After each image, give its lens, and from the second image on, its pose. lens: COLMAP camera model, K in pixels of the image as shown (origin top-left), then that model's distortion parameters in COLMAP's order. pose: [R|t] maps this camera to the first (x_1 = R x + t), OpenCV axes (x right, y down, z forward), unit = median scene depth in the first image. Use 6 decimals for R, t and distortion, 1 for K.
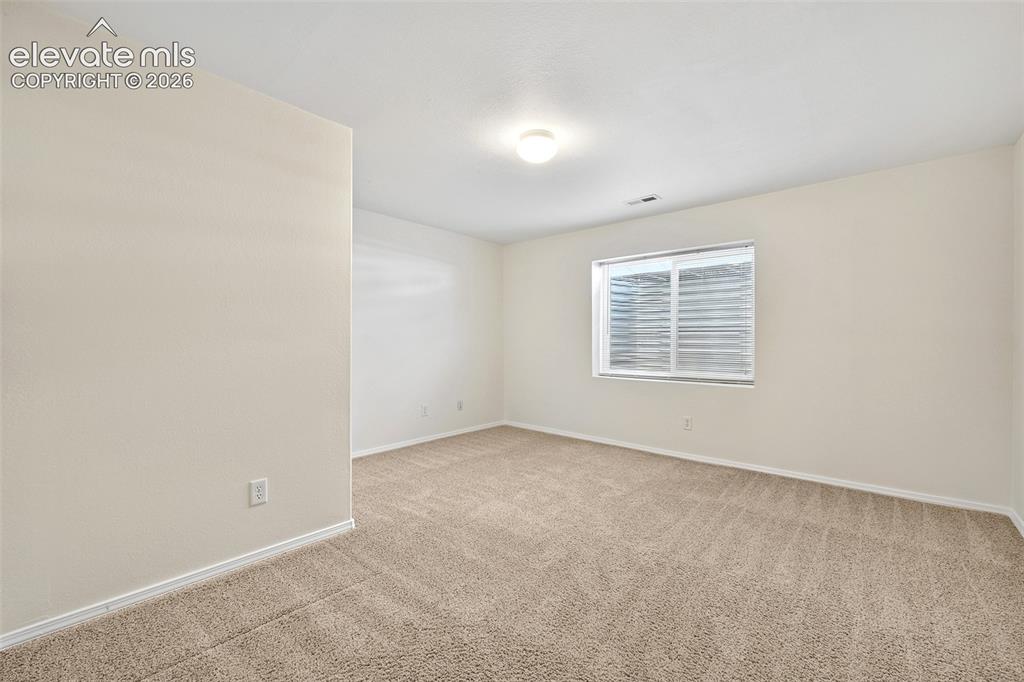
lens RADIAL K [[428.1, 0, 508.2], [0, 428.1, 337.7], [0, 0, 1]] dist [-0.002164, -0.002581]
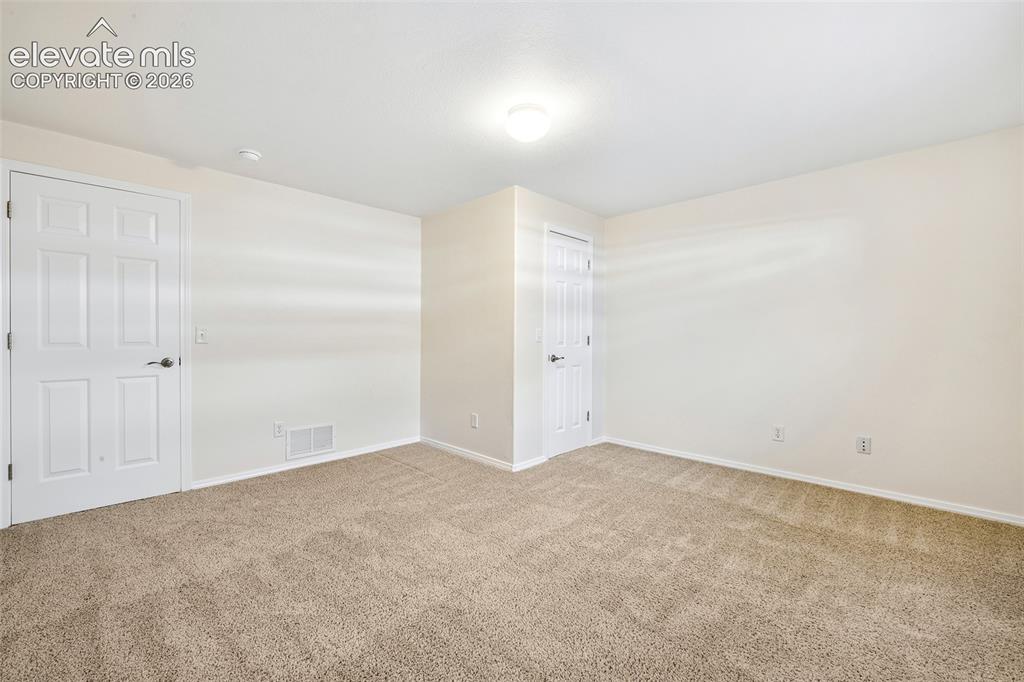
lens RADIAL K [[417.2, 0, 508.3], [0, 417.2, 340.9], [0, 0, 1]] dist [-0.003628, -0.001194]
pose [[-0.057078, 0.009186, -0.998327, 0.693693], [0.000318, 0.999958, 0.009183, 0.006568], [0.998370, 0.000207, -0.057078, 0.746898]]
